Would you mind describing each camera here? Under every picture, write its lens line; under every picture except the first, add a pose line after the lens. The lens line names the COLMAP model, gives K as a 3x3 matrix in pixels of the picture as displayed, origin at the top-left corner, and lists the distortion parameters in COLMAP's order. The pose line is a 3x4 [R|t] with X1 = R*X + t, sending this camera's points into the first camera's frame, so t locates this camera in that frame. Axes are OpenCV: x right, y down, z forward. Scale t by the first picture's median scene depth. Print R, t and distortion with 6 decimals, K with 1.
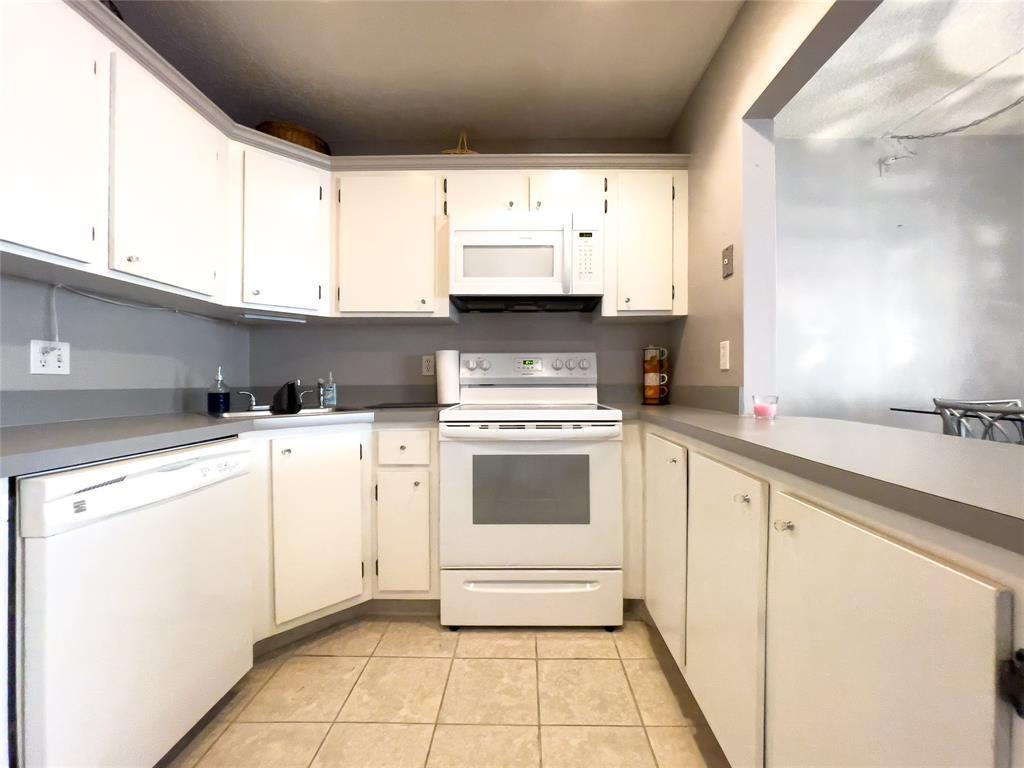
lens RADIAL K [[459.1, 0, 529.2], [0, 459.1, 380.1], [0, 0, 1]] dist [-0.001127, 0.000003]
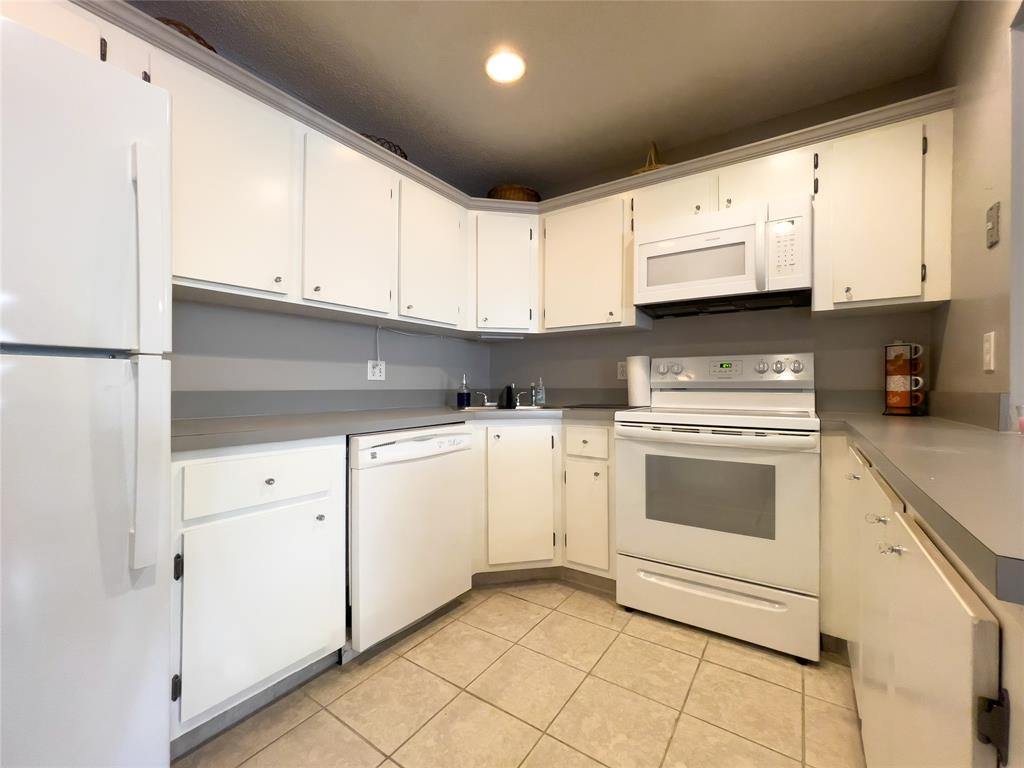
lens RADIAL K [[441.3, 0, 485.1], [0, 441.3, 385.3], [0, 0, 1]] dist [-0.000887, 0.000250]
pose [[0.813888, 0.002919, -0.581015, 0.165552], [-0.000836, 0.999992, 0.003853, -0.001160], [0.581021, -0.002650, 0.813884, -0.058231]]
